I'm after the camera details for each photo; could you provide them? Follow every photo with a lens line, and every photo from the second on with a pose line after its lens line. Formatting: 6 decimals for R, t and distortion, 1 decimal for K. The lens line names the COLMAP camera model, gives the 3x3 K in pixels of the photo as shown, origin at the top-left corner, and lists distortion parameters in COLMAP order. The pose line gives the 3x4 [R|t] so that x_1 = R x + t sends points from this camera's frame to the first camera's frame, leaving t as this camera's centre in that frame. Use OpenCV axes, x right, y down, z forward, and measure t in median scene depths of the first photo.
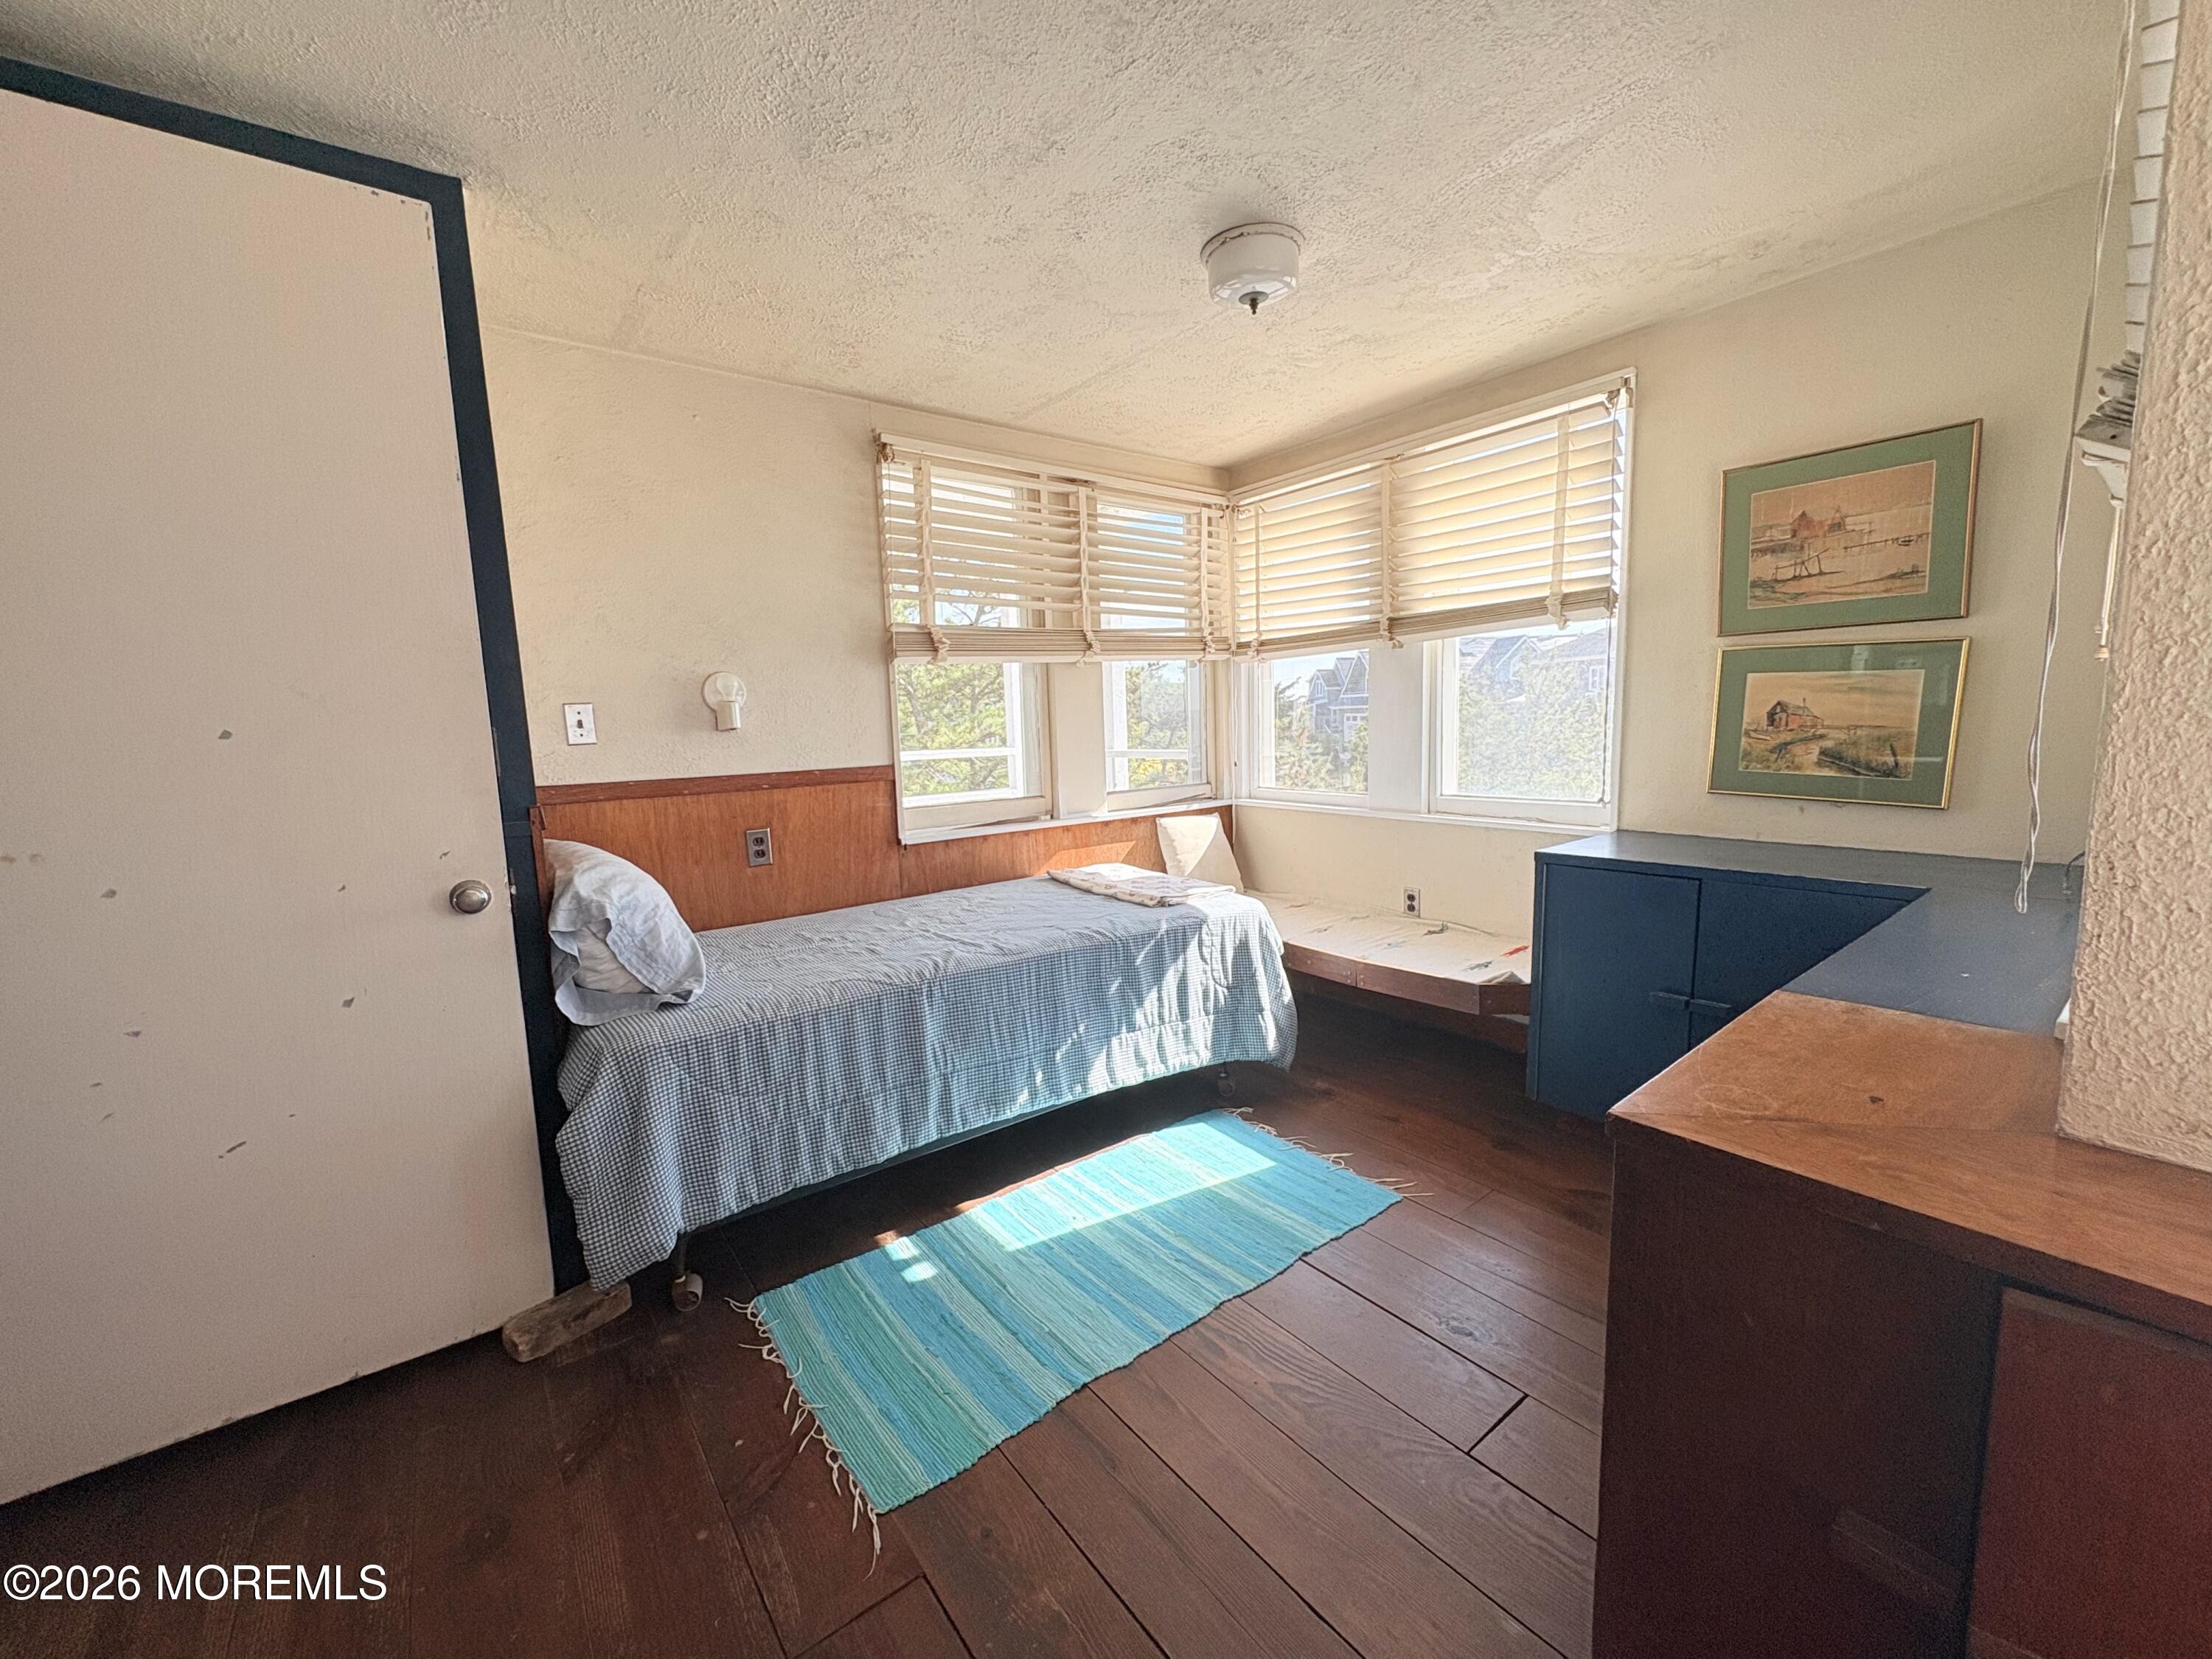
lens RADIAL K [[885.4, 0, 1106.0], [0, 885.4, 829.5], [0, 0, 1]] dist [0.001364, 0.000005]
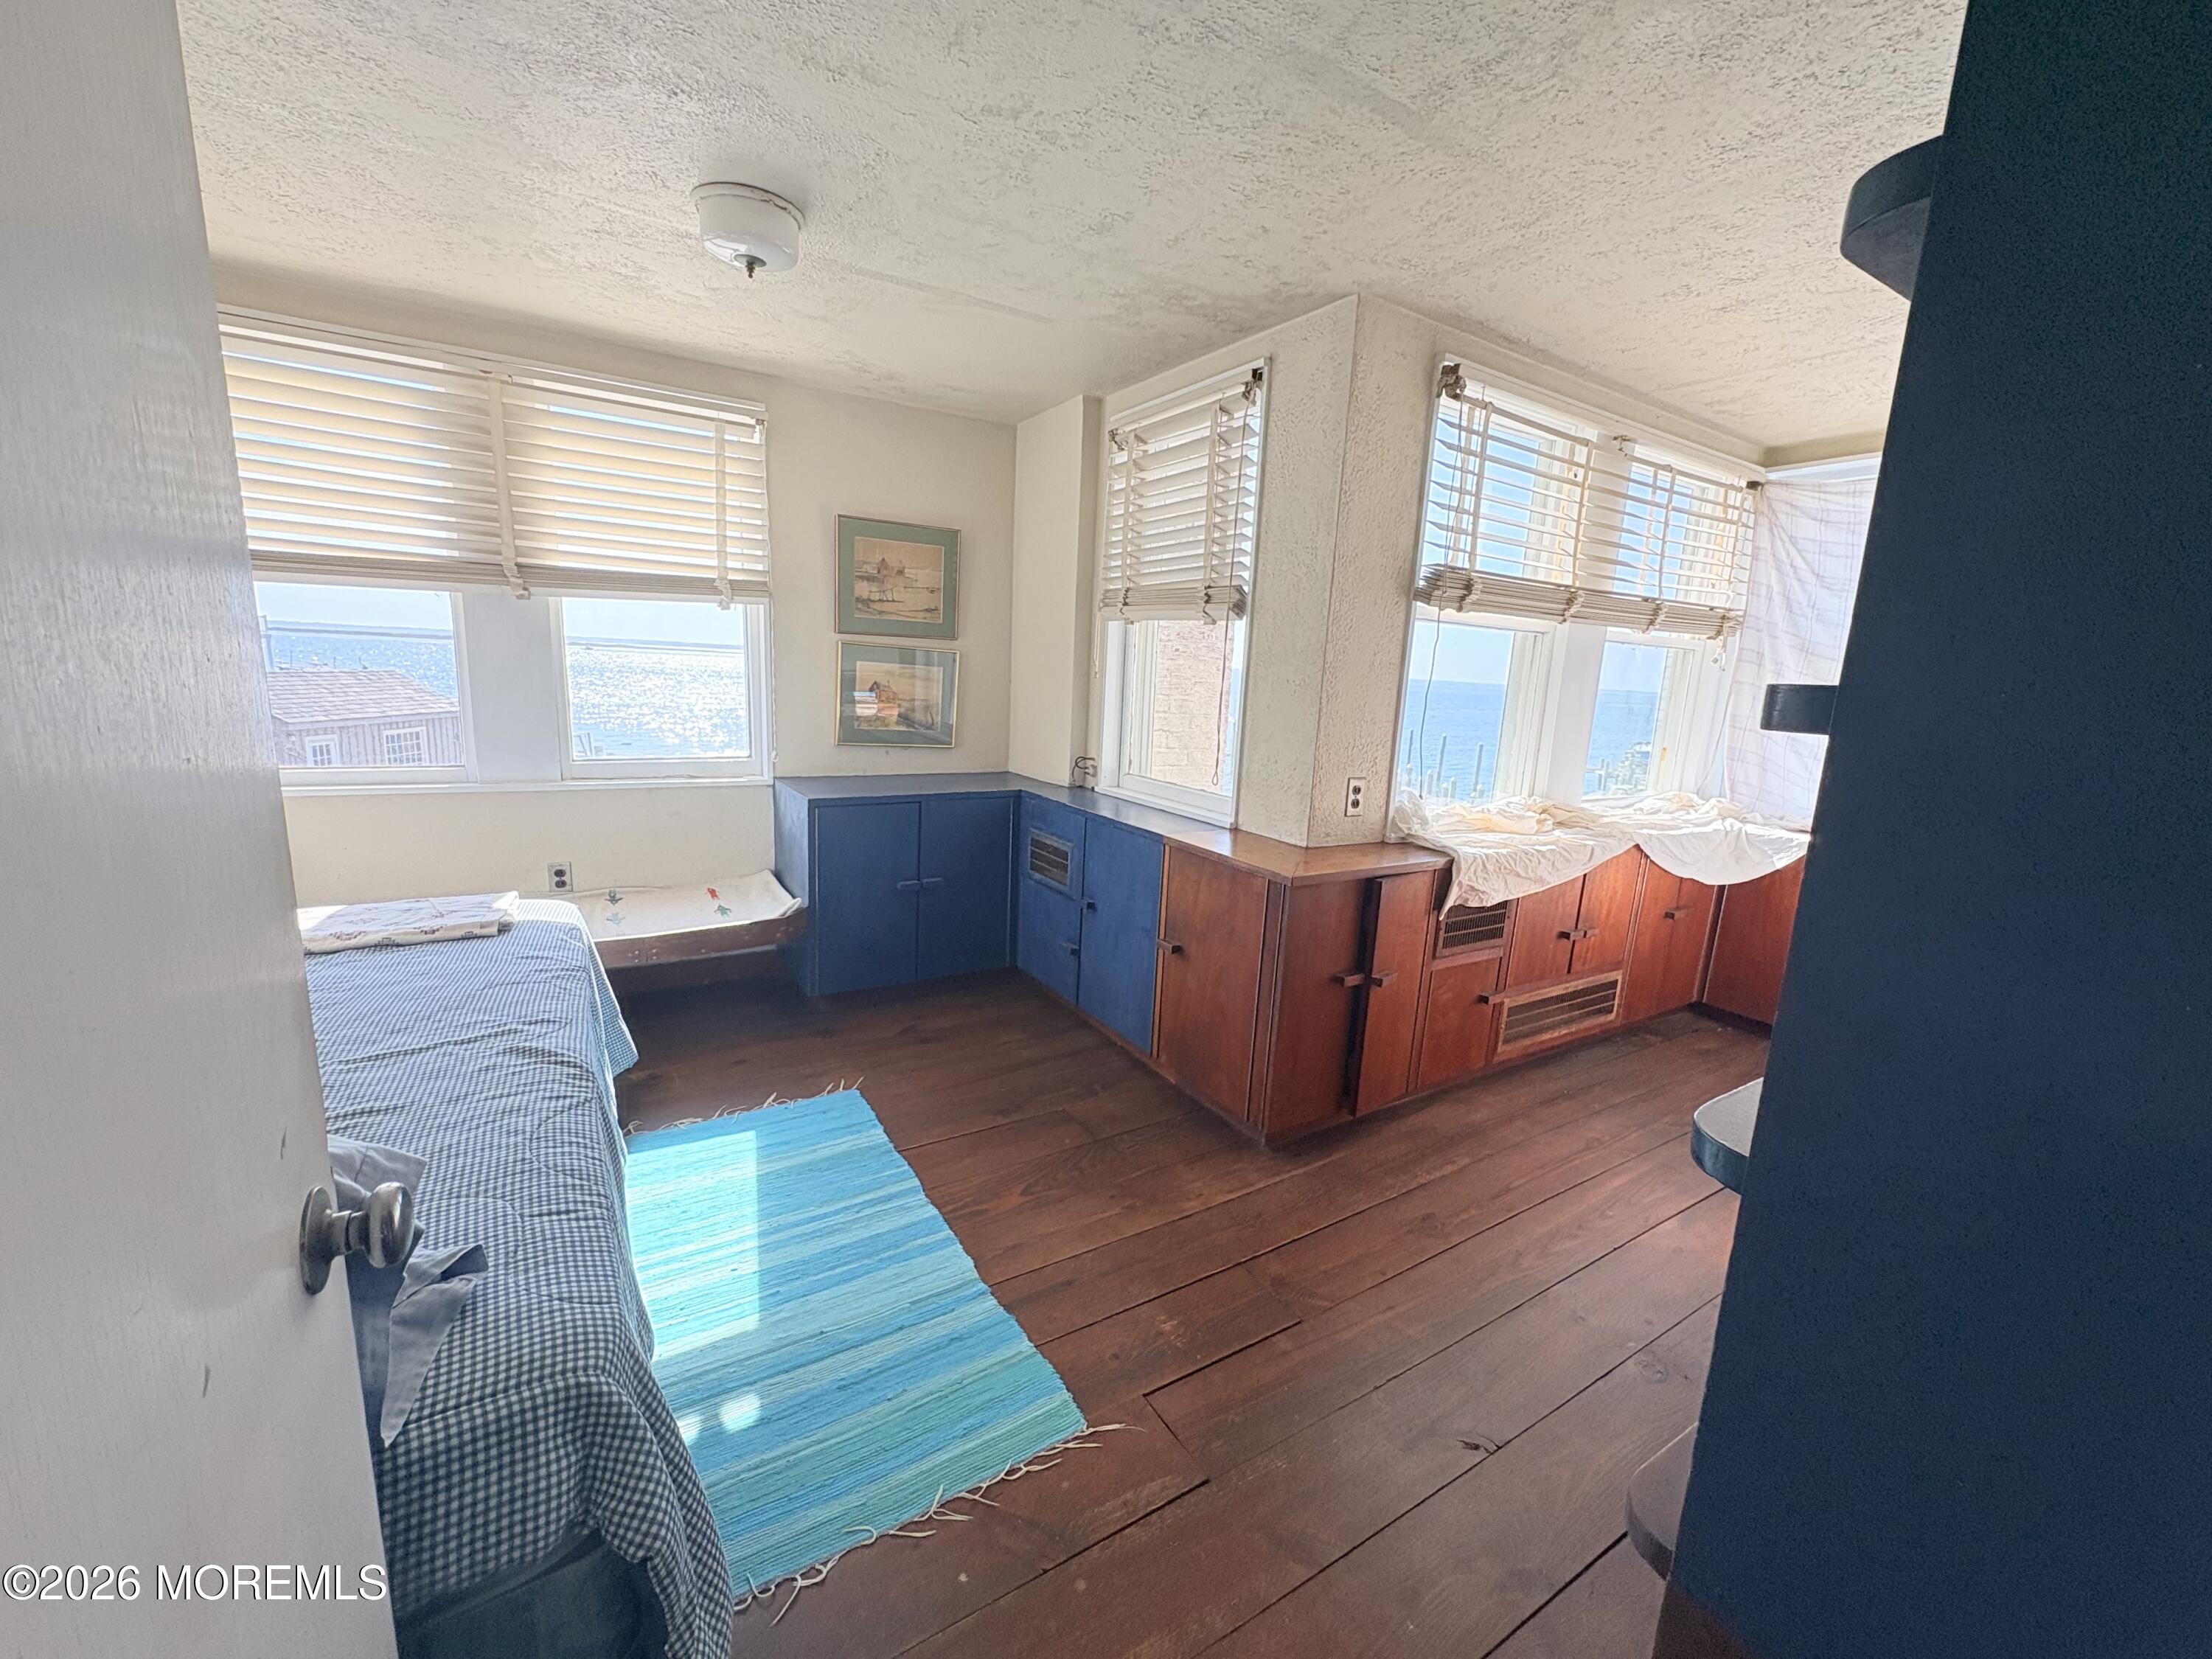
lens RADIAL K [[885.4, 0, 1106.0], [0, 885.4, 829.5], [0, 0, 1]] dist [0.001364, 0.000005]
pose [[0.094186, -0.145735, 0.984830, -0.744864], [0.077754, 0.987283, 0.138662, -0.076760], [-0.992514, 0.063515, 0.104320, 0.484184]]
